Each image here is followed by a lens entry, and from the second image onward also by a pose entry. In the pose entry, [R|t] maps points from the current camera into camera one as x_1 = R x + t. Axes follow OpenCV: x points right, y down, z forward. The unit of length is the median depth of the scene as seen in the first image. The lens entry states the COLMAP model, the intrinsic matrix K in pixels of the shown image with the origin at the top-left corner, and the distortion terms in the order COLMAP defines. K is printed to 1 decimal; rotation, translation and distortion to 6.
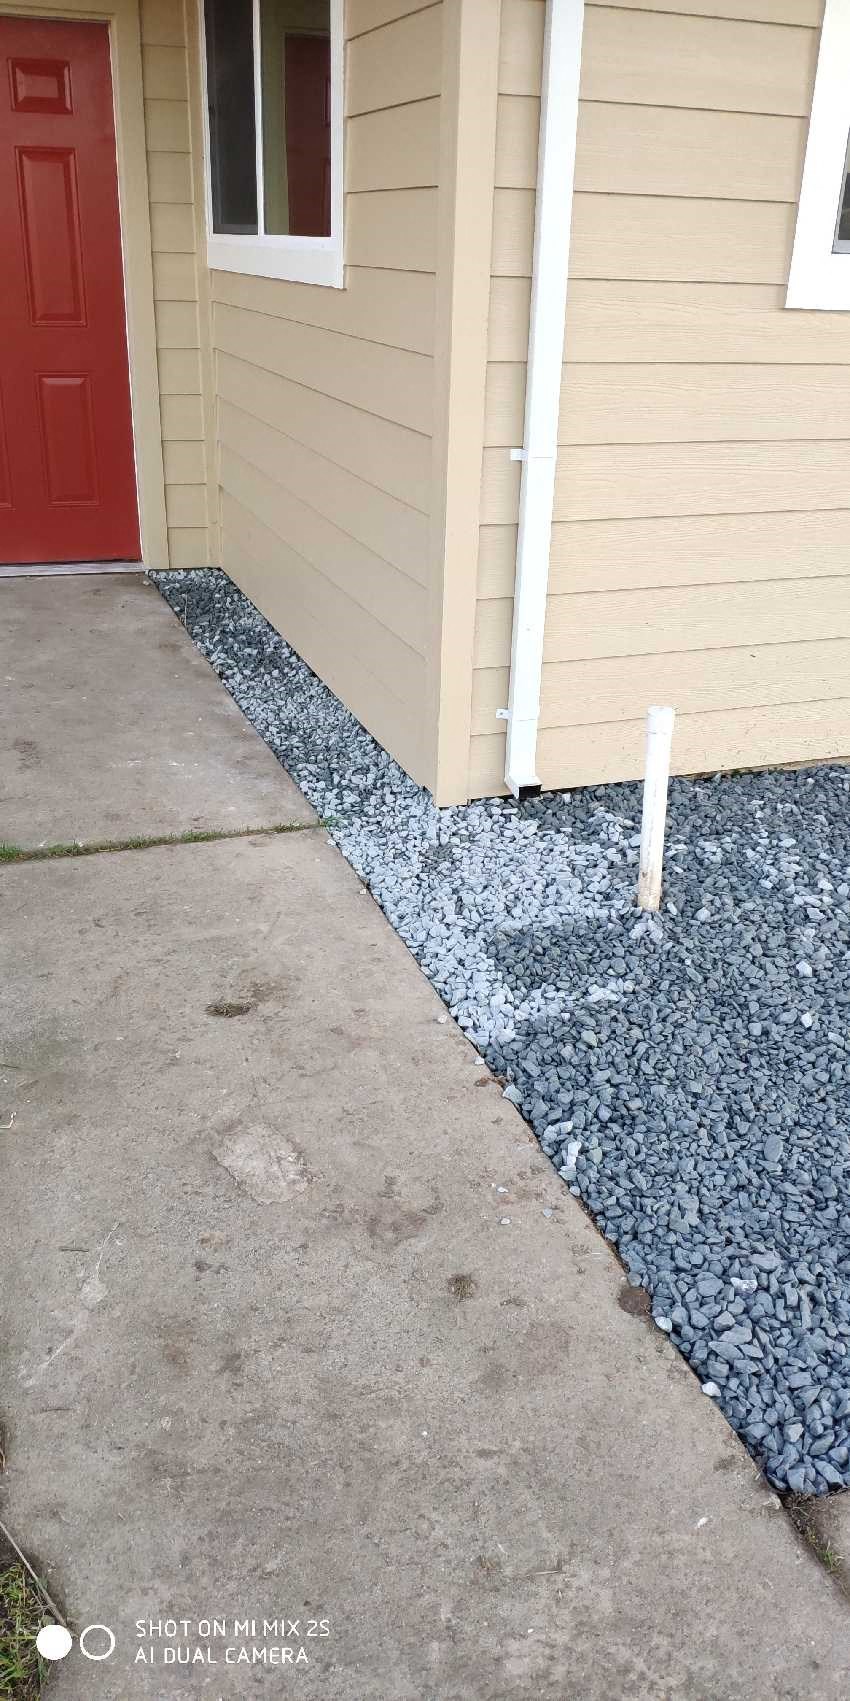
lens RADIAL K [[1303.7, 0, 425.0], [0, 1303.7, 850.5], [0, 0, 1]] dist [0.079035, -0.237051]
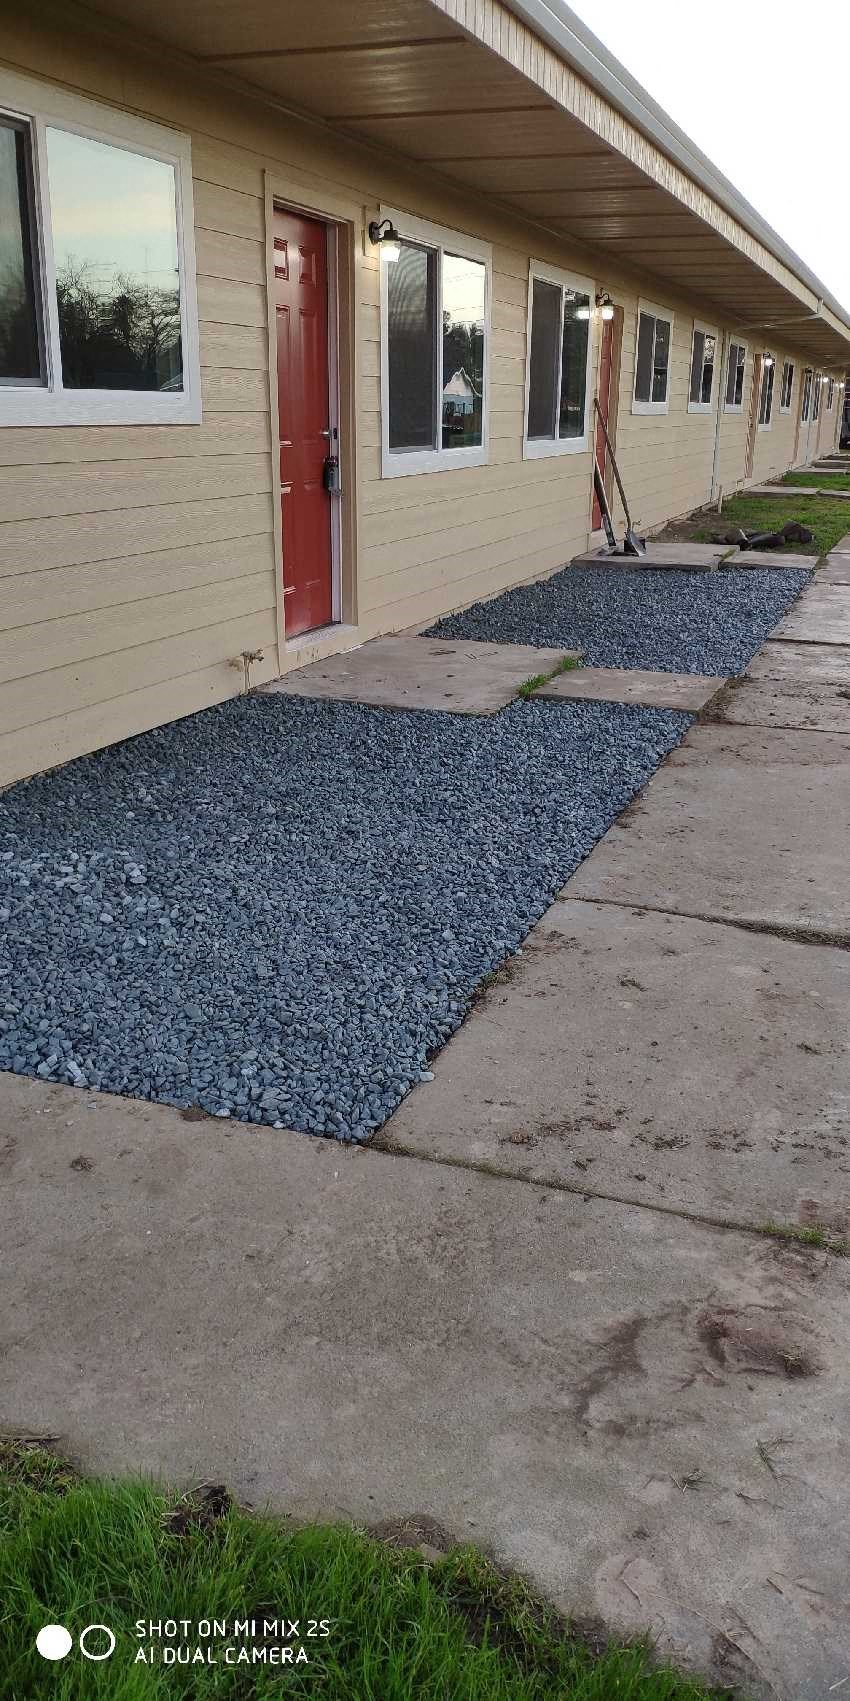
lens RADIAL K [[1303.7, 0, 425.0], [0, 1303.7, 850.5], [0, 0, 1]] dist [0.079035, -0.237051]
pose [[0.646724, -0.270861, 0.713010, -0.586928], [0.325838, 0.943337, 0.062812, 0.068146], [-0.689622, 0.191703, 0.698335, -0.195139]]
